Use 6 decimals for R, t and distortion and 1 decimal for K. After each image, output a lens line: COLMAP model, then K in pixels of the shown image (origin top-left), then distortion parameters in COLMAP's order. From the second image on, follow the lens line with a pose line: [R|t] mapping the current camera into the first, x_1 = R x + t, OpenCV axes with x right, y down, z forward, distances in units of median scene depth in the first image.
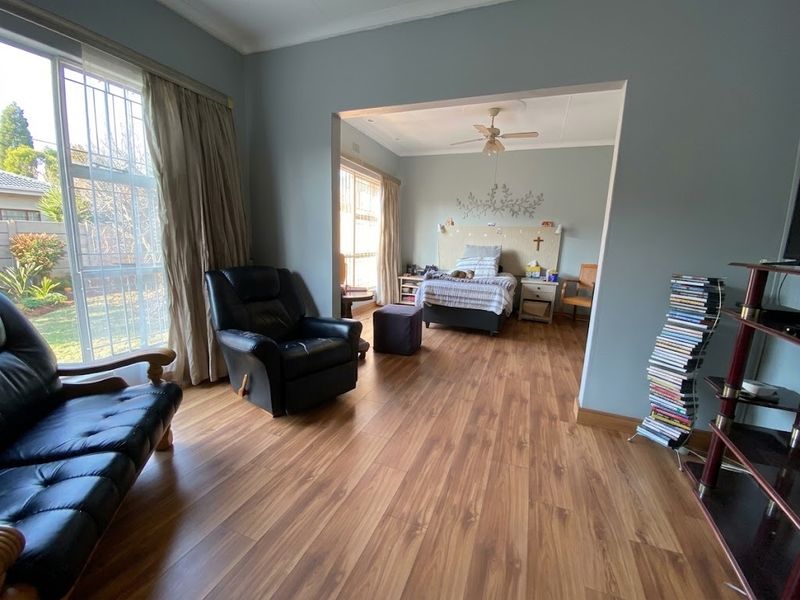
lens RADIAL K [[324.8, 0, 400.0], [0, 324.8, 300.0], [0, 0, 1]] dist [0.083415, -0.000010]
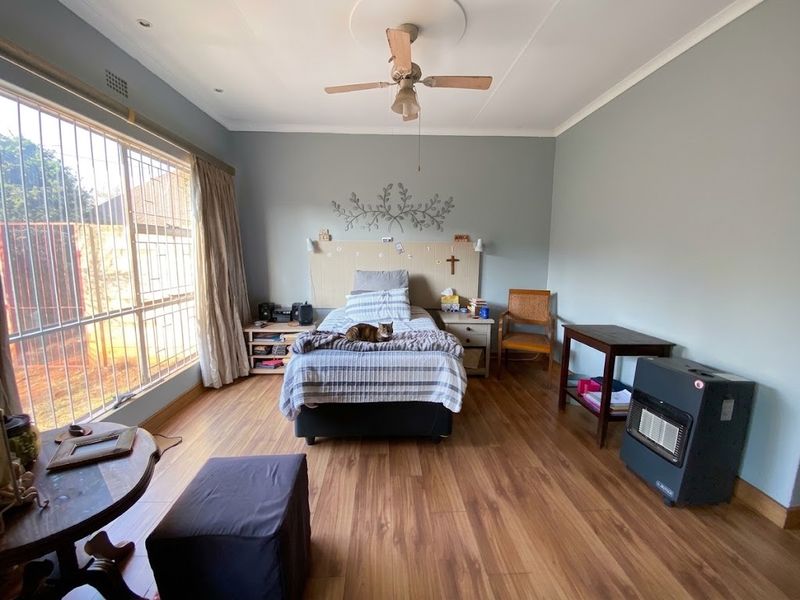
lens RADIAL K [[309.9, 0, 401.6], [0, 309.9, 281.3], [0, 0, 1]] dist [0.000356, 0.000005]
pose [[0.903183, -0.077620, 0.422180, 0.025781], [0.111859, 0.992094, -0.056903, -0.109004], [-0.414425, 0.098619, 0.904724, 0.438050]]
